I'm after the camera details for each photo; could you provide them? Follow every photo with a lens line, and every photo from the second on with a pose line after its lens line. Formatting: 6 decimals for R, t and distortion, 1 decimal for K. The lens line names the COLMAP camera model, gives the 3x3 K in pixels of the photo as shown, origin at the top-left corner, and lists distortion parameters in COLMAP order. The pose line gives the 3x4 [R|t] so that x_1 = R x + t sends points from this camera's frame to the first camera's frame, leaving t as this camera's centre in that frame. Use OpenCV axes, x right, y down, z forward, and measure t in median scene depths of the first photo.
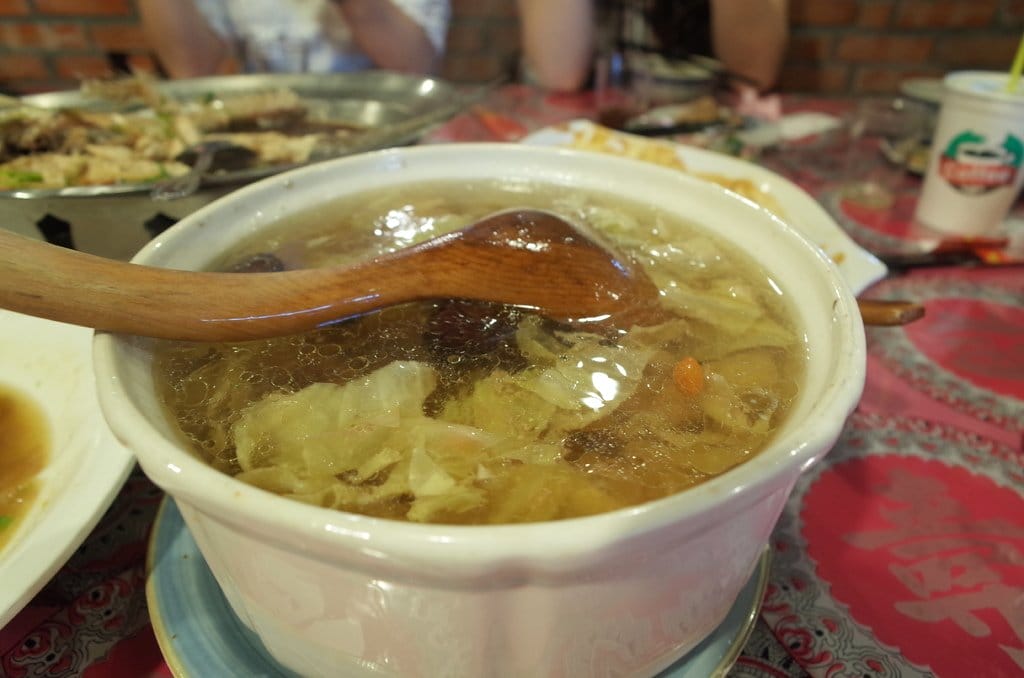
lens RADIAL K [[680.5, 0, 512.0], [0, 680.5, 339.0], [0, 0, 1]] dist [-0.004313, 0.000696]
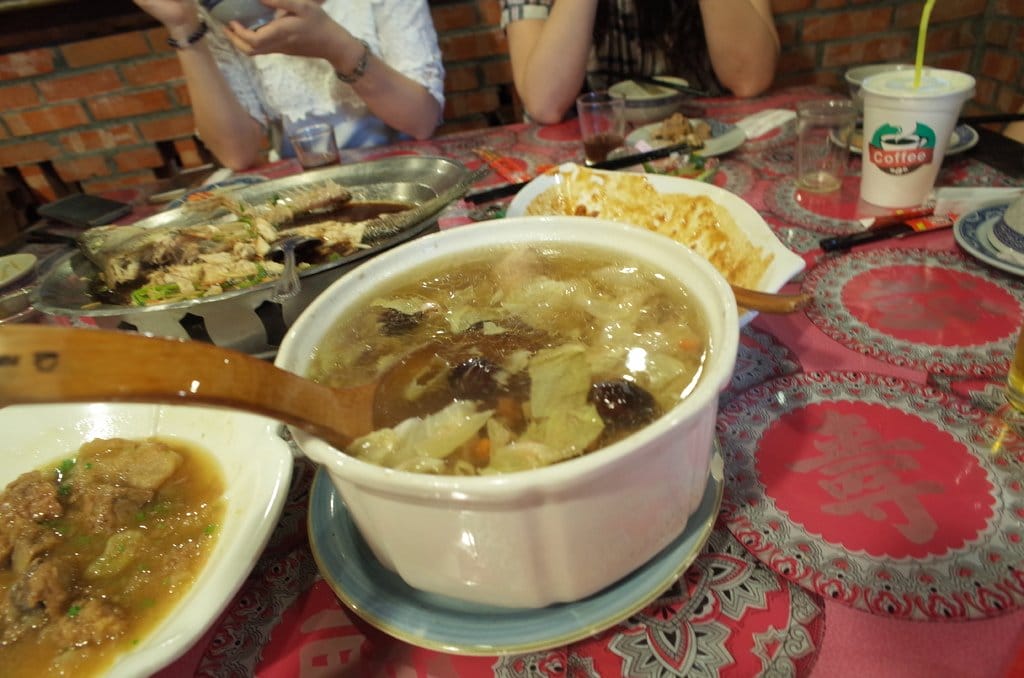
lens RADIAL K [[680.5, 0, 512.0], [0, 680.5, 339.0], [0, 0, 1]] dist [-0.004313, 0.000696]
pose [[0.988319, -0.142217, -0.054772, 0.039378], [0.142659, 0.989763, 0.004224, -0.041432], [0.053610, -0.011988, 0.998490, -0.336154]]
